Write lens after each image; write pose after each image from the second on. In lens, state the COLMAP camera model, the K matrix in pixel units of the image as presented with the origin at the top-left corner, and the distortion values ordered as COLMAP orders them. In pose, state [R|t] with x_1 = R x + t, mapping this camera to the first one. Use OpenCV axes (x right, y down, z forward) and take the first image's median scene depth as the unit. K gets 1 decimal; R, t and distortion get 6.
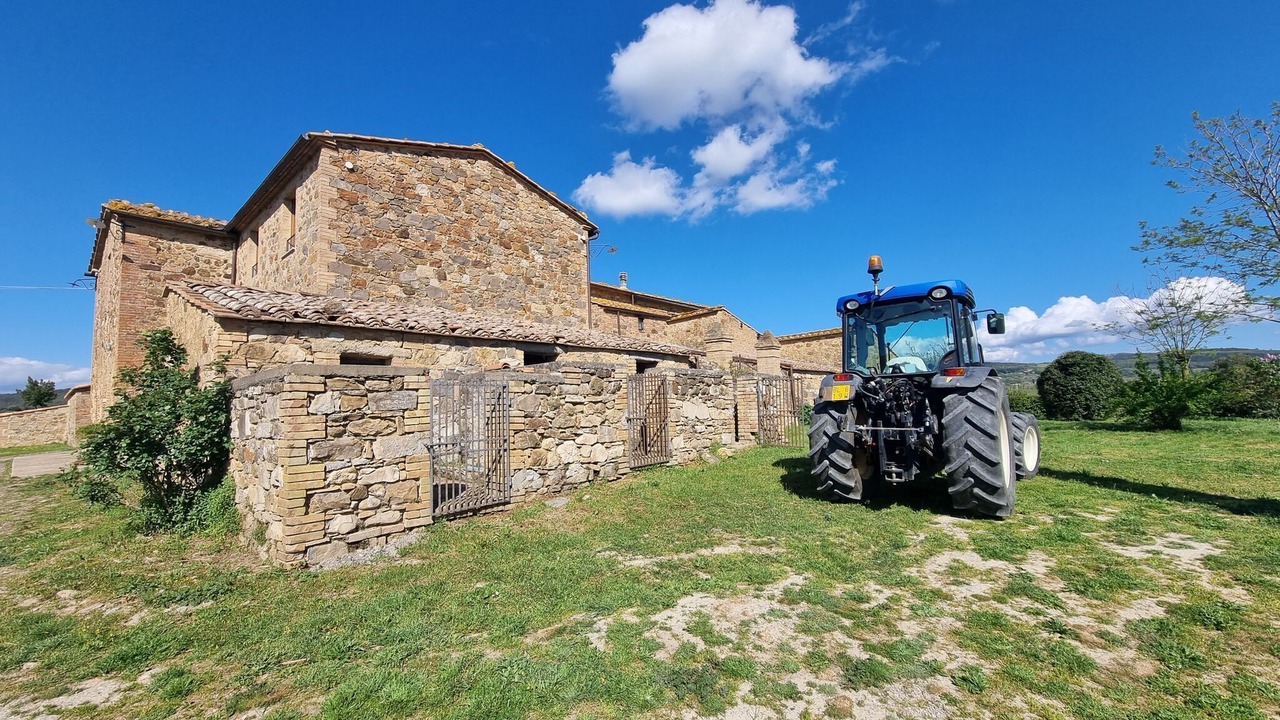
lens RADIAL K [[512.1, 0, 642.5], [0, 512.1, 360.8], [0, 0, 1]] dist [0.000667, 0.000000]
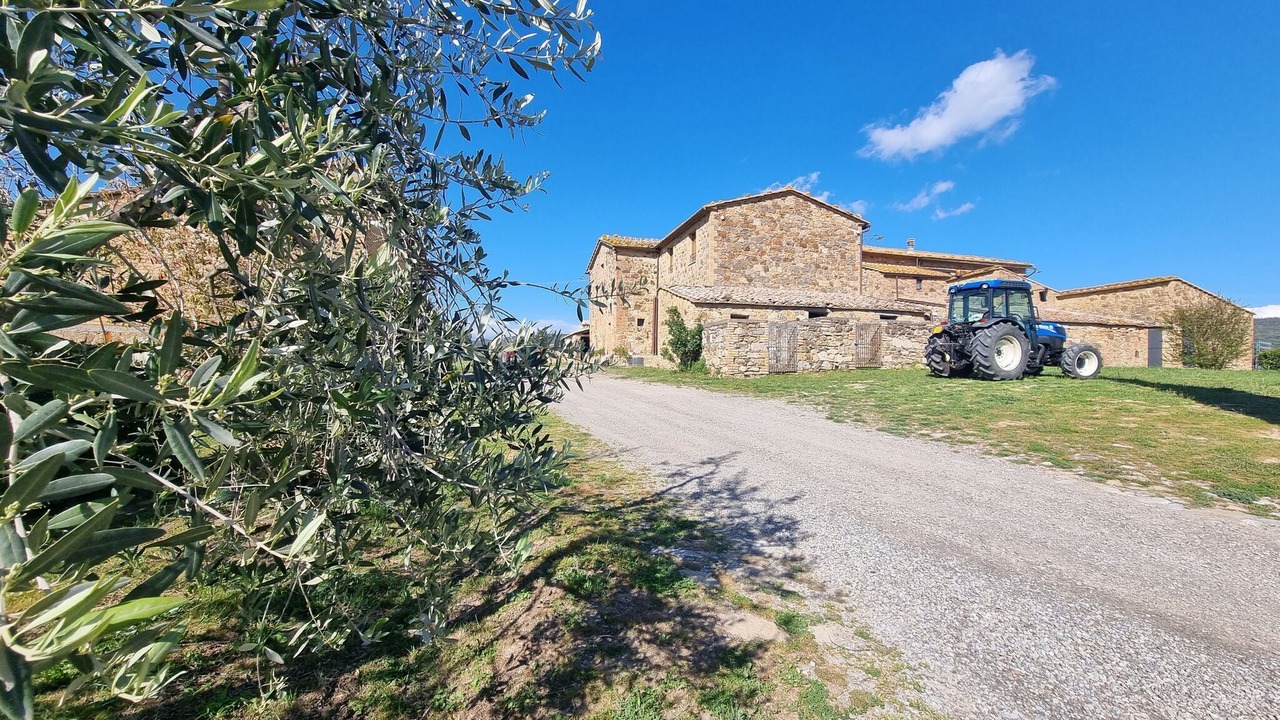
lens RADIAL K [[512.1, 0, 642.9], [0, 512.1, 358.6], [0, 0, 1]] dist [0.000667, 0.000000]
pose [[0.833768, 0.036981, -0.550876, 0.281116], [0.009959, 0.996585, 0.081976, -0.005916], [0.552026, -0.073835, 0.830552, -0.855767]]
